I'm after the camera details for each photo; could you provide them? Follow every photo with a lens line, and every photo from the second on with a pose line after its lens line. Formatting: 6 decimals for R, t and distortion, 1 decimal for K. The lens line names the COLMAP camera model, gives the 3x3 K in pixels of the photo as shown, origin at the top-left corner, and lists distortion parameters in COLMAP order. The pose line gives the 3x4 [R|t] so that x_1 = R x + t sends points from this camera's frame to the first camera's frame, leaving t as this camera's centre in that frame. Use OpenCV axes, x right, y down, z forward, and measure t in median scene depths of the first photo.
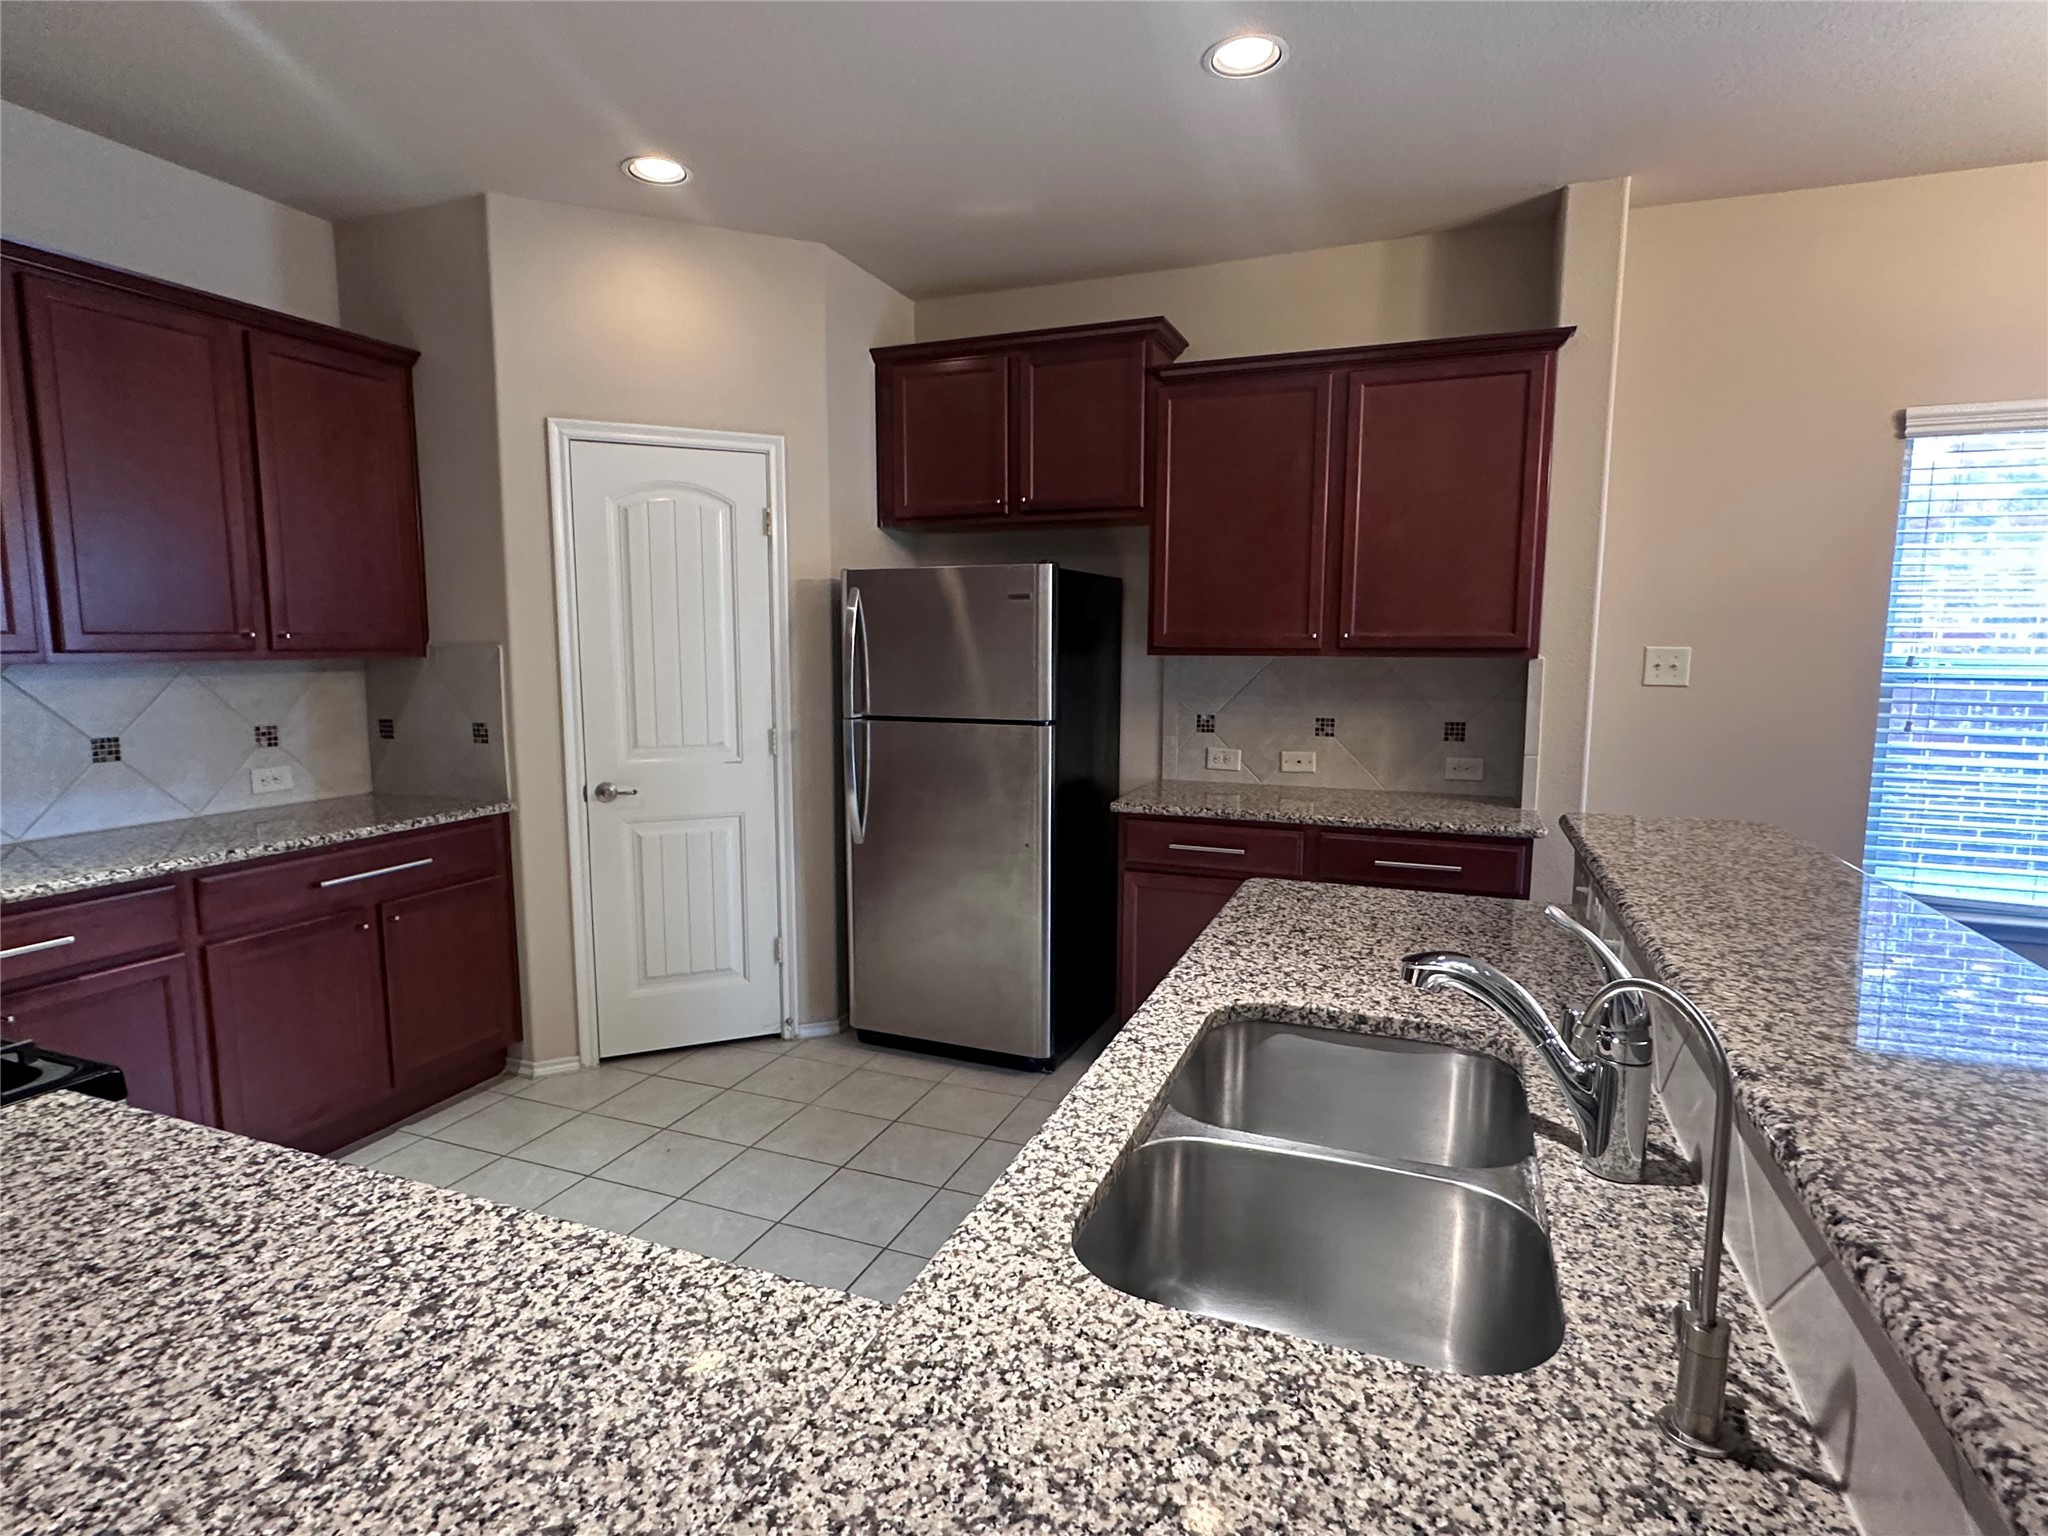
lens RADIAL K [[1065.8, 0, 1026.4], [0, 1065.8, 770.0], [0, 0, 1]] dist [-0.003753, 0.000368]
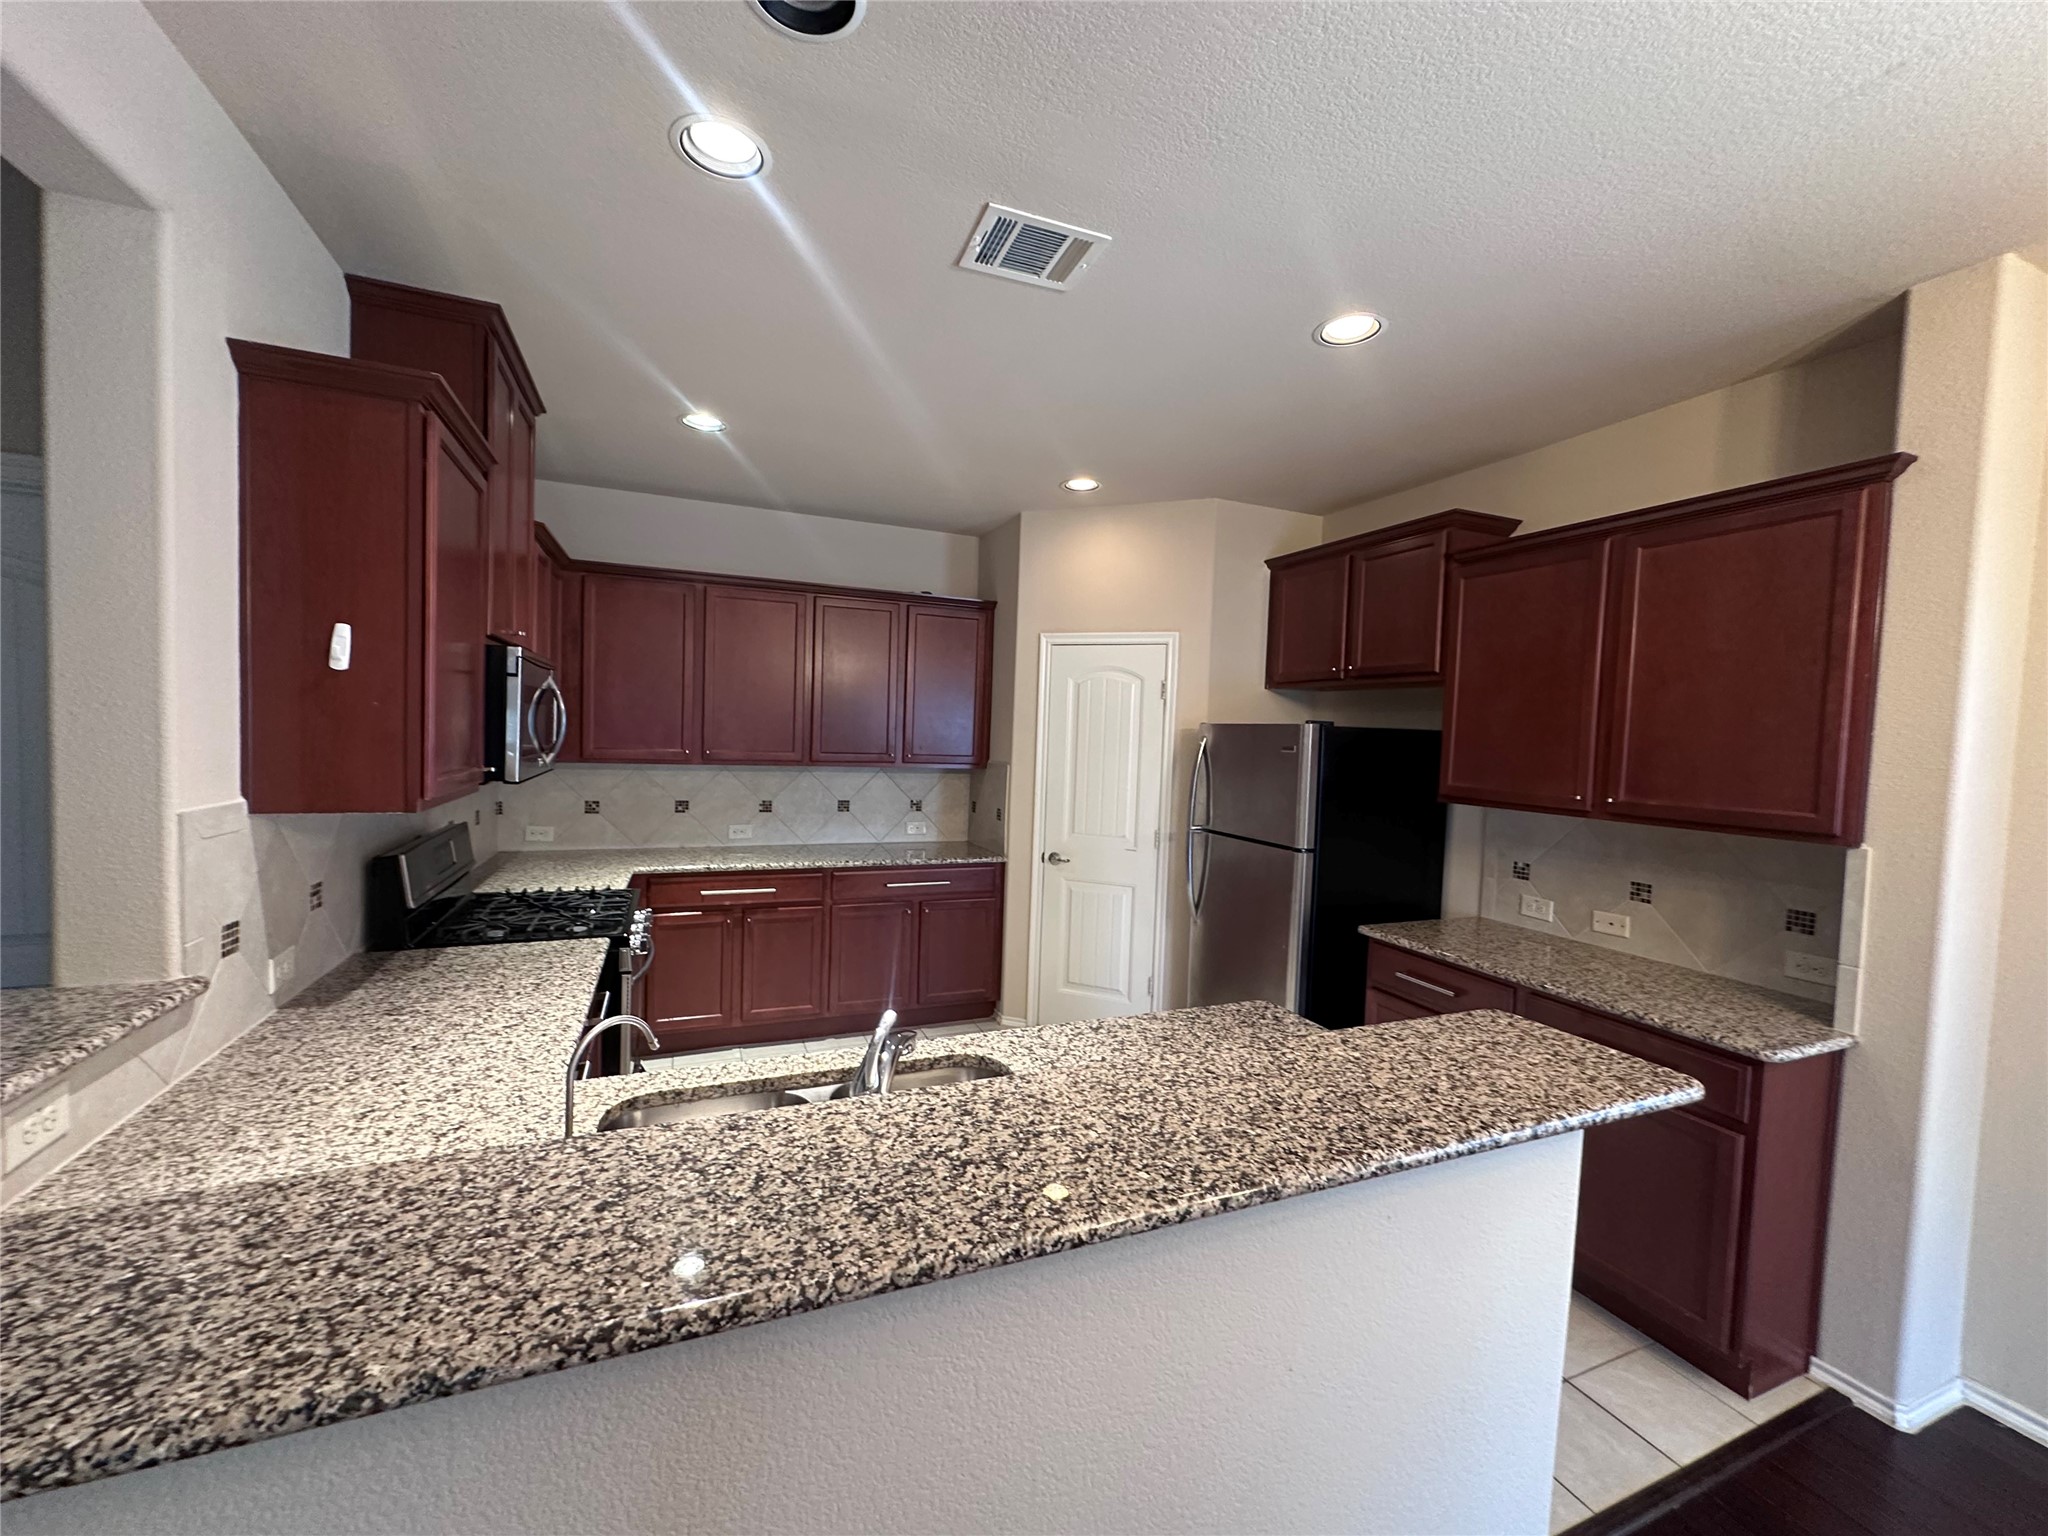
lens RADIAL K [[820.2, 0, 1022.1], [0, 820.2, 766.1], [0, 0, 1]] dist [-0.002486, 0.000135]
pose [[0.693511, 0.053905, -0.718427, 0.449656], [-0.121103, 0.991730, -0.042492, -0.058580], [0.710195, 0.116473, 0.694304, 0.091997]]
